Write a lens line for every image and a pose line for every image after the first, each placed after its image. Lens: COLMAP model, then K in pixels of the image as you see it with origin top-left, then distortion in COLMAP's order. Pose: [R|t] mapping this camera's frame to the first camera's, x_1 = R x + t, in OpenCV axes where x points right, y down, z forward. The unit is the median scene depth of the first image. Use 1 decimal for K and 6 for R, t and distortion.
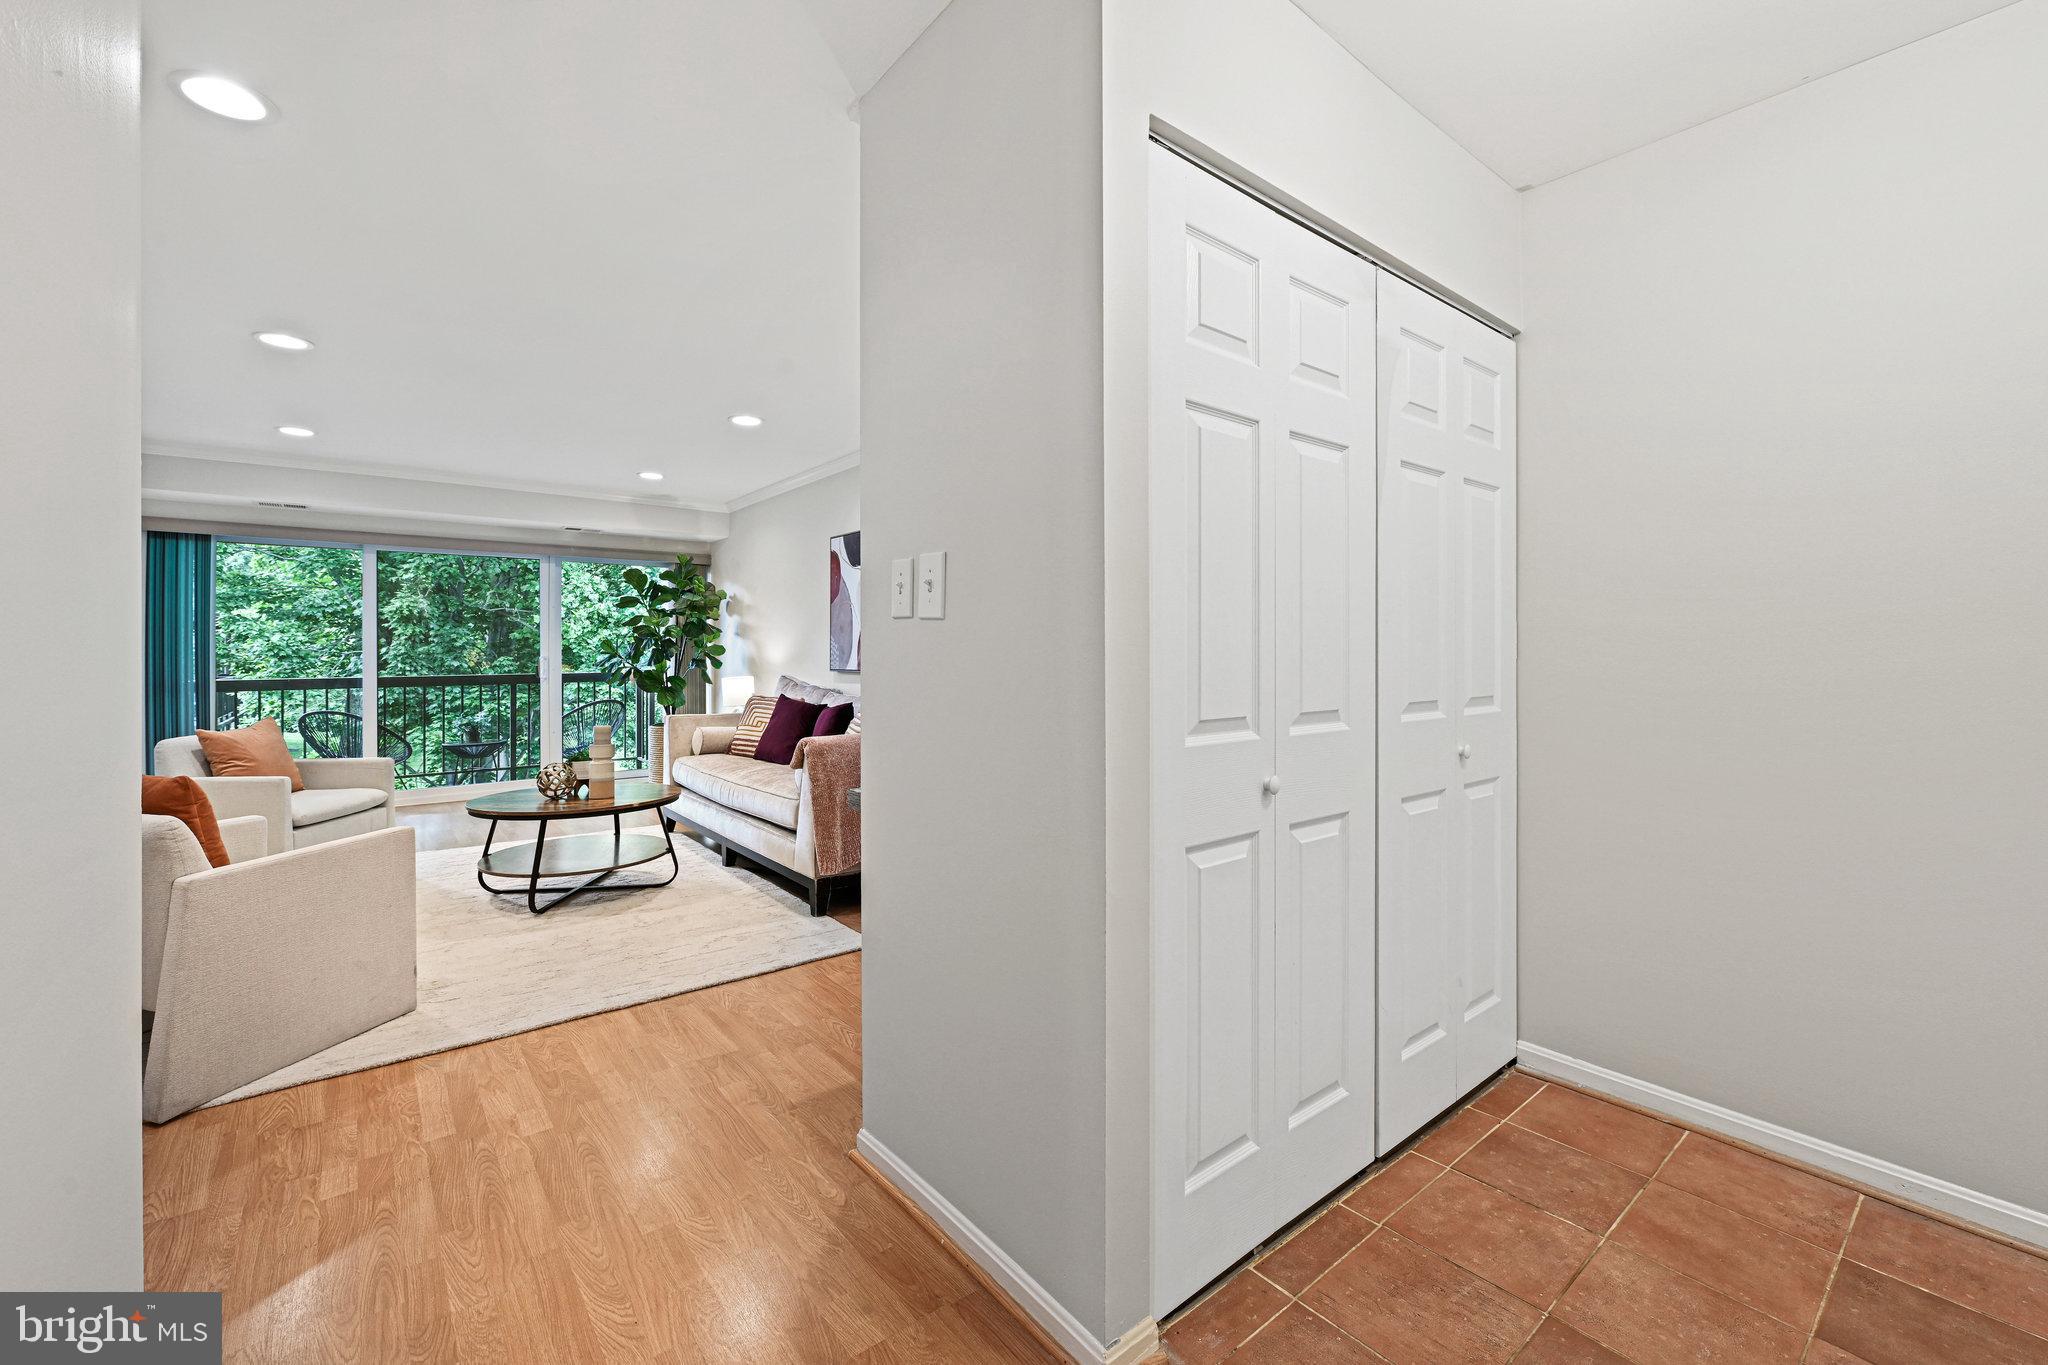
lens RADIAL K [[832.8, 0, 1022.8], [0, 832.8, 647.4], [0, 0, 1]] dist [-0.009649, -0.000616]
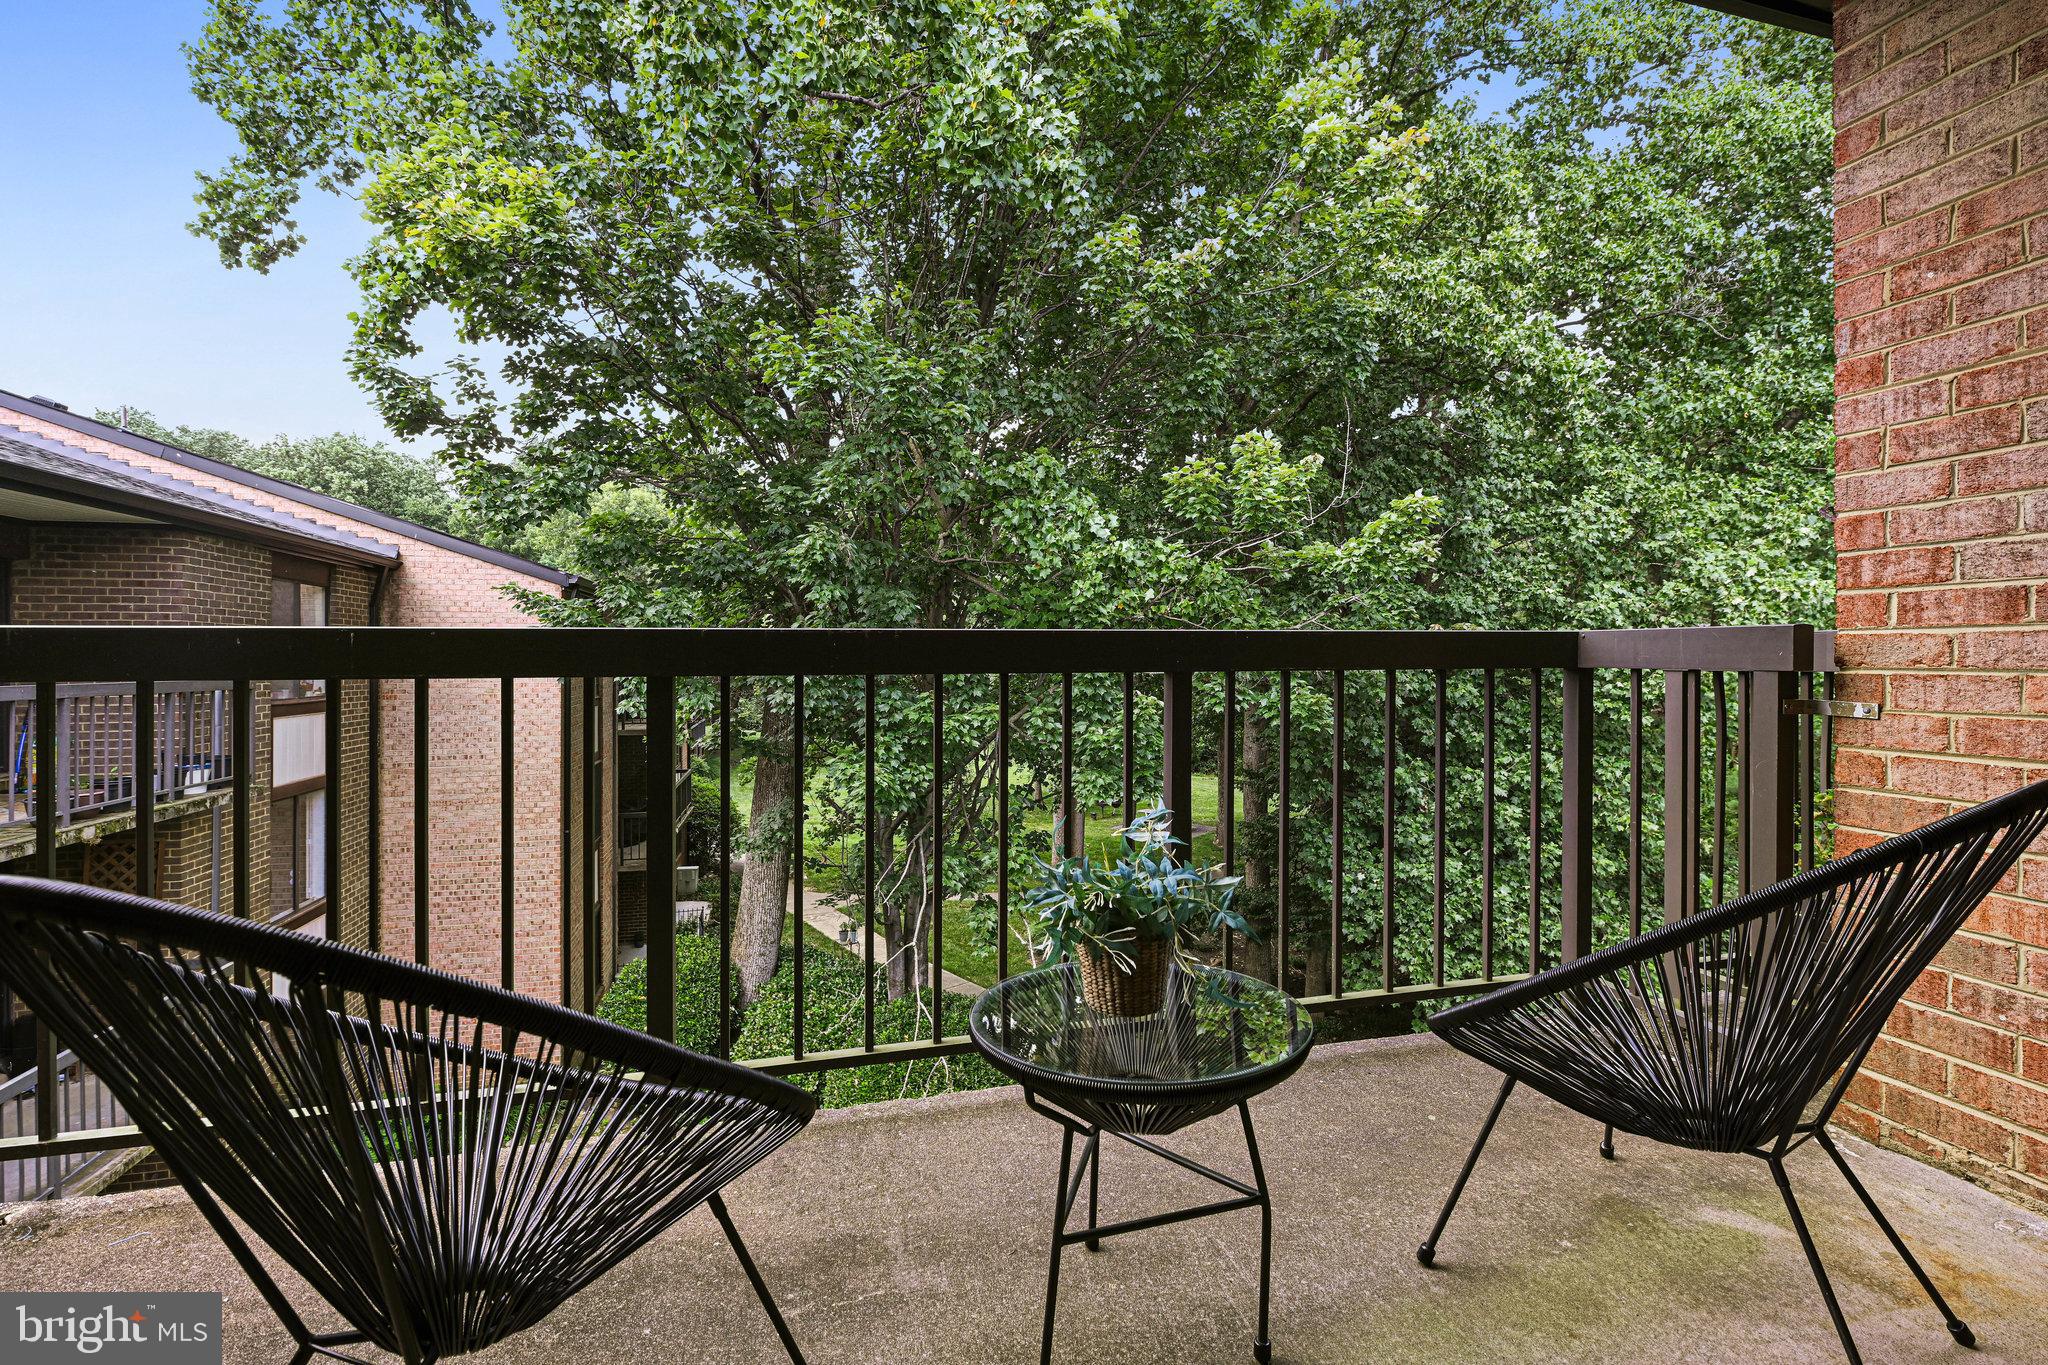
lens RADIAL K [[879.4, 0, 1021.4], [0, 879.4, 663.6], [0, 0, 1]] dist [-0.007664, -0.000569]
pose [[0.904473, 0.004166, -0.426511, -0.701156], [-0.002091, 0.999984, 0.005334, 0.053756], [0.426526, -0.003933, 0.904467, 0.984181]]
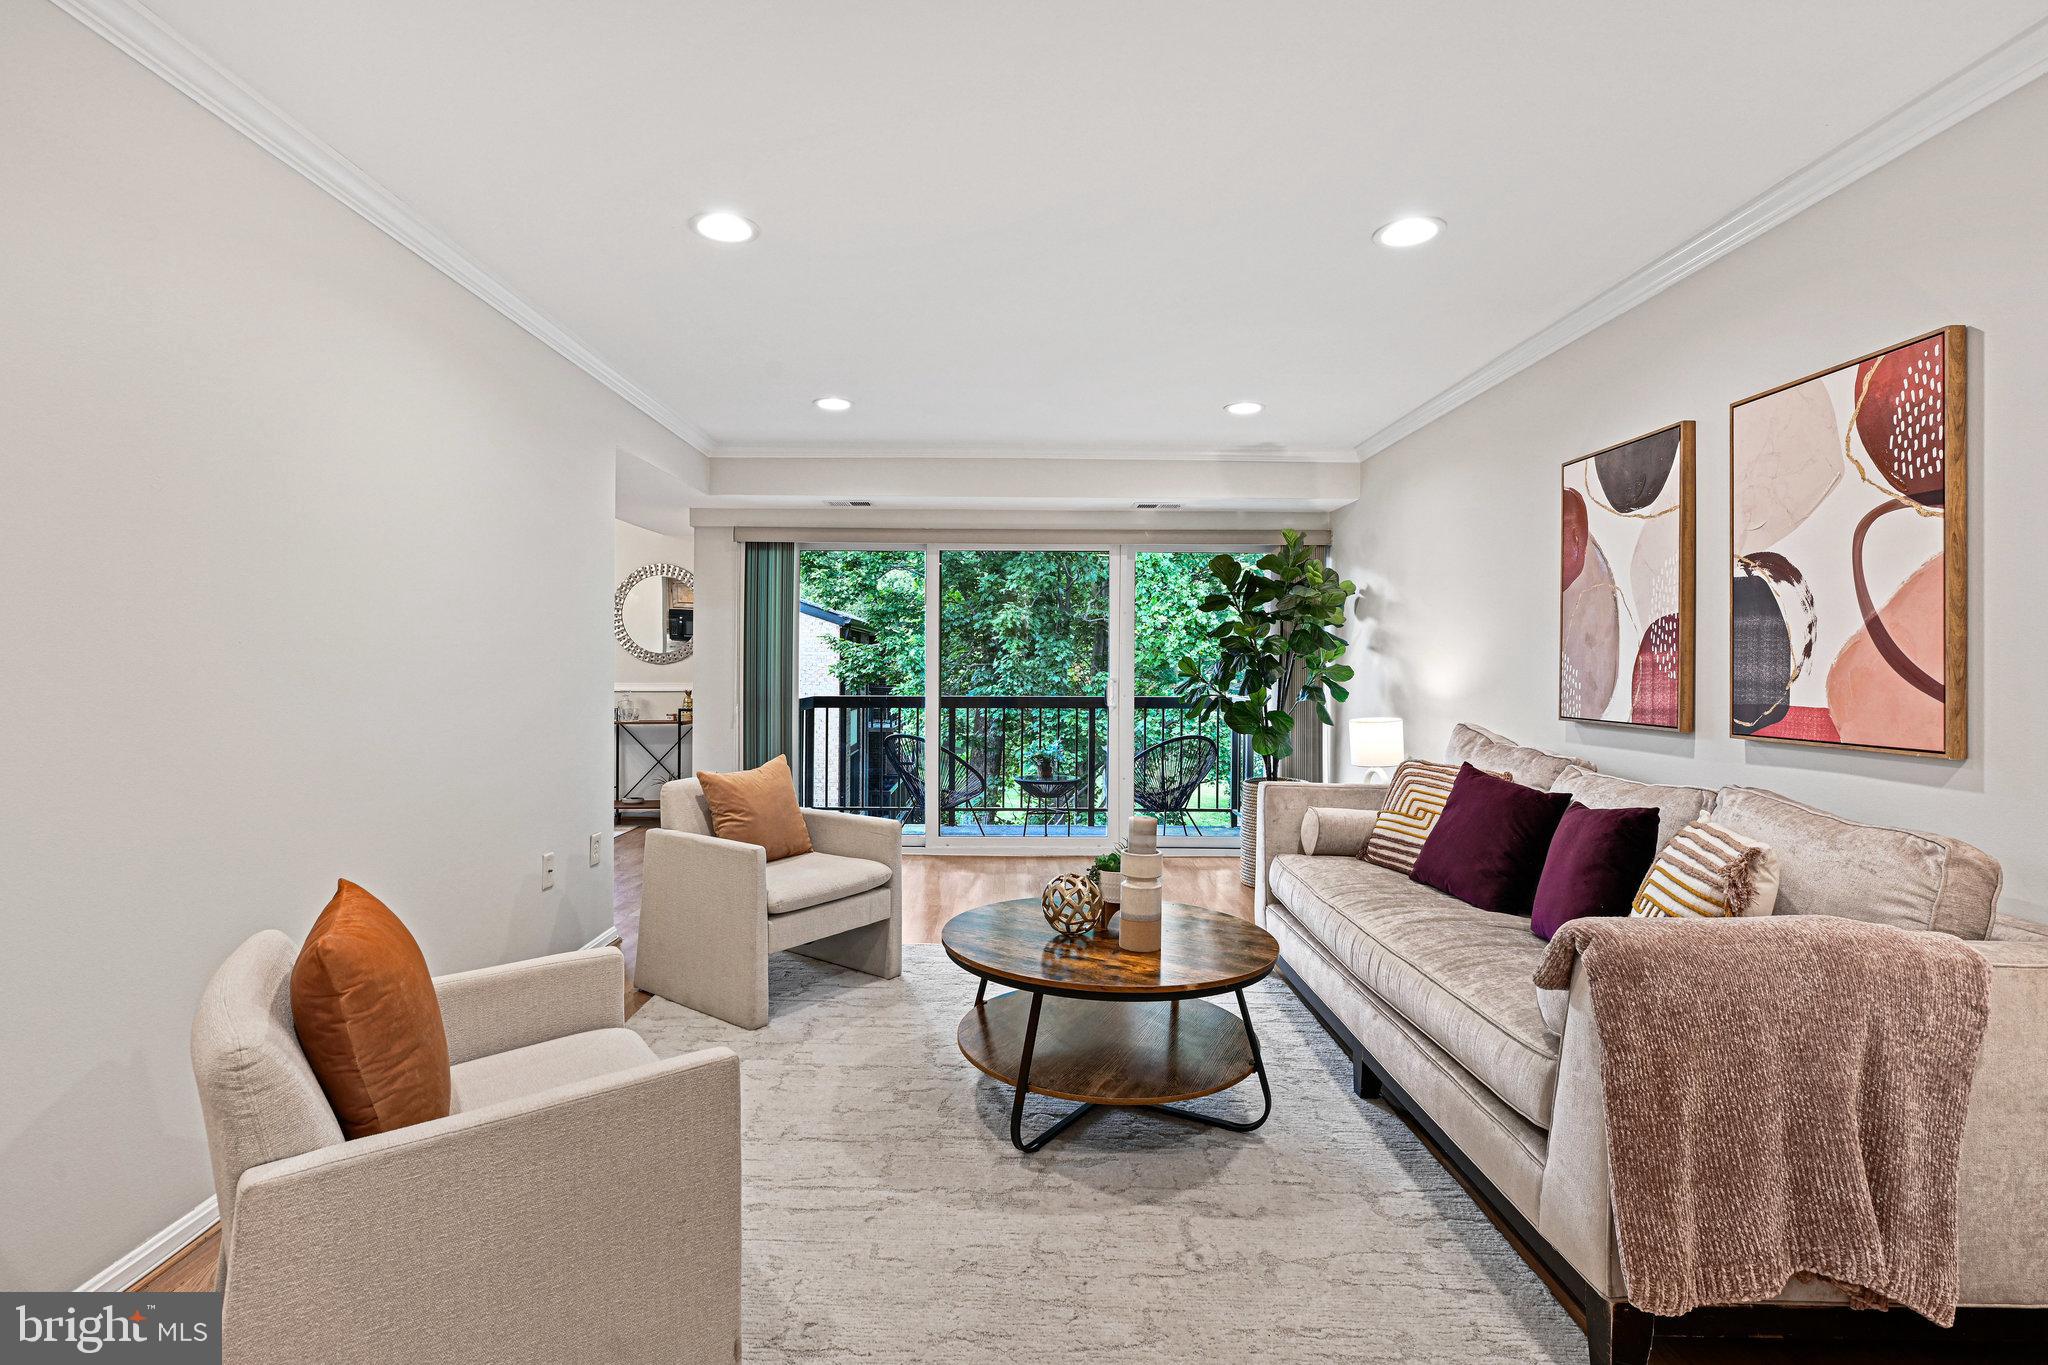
lens RADIAL K [[948.7, 0, 1006.1], [0, 948.7, 660.8], [0, 0, 1]] dist [-0.002928, -0.000361]
pose [[0.775467, 0.006895, -0.631350, -0.108248], [-0.006629, 0.999974, 0.002779, -0.006854], [0.631353, 0.002031, 0.775493, 0.274888]]
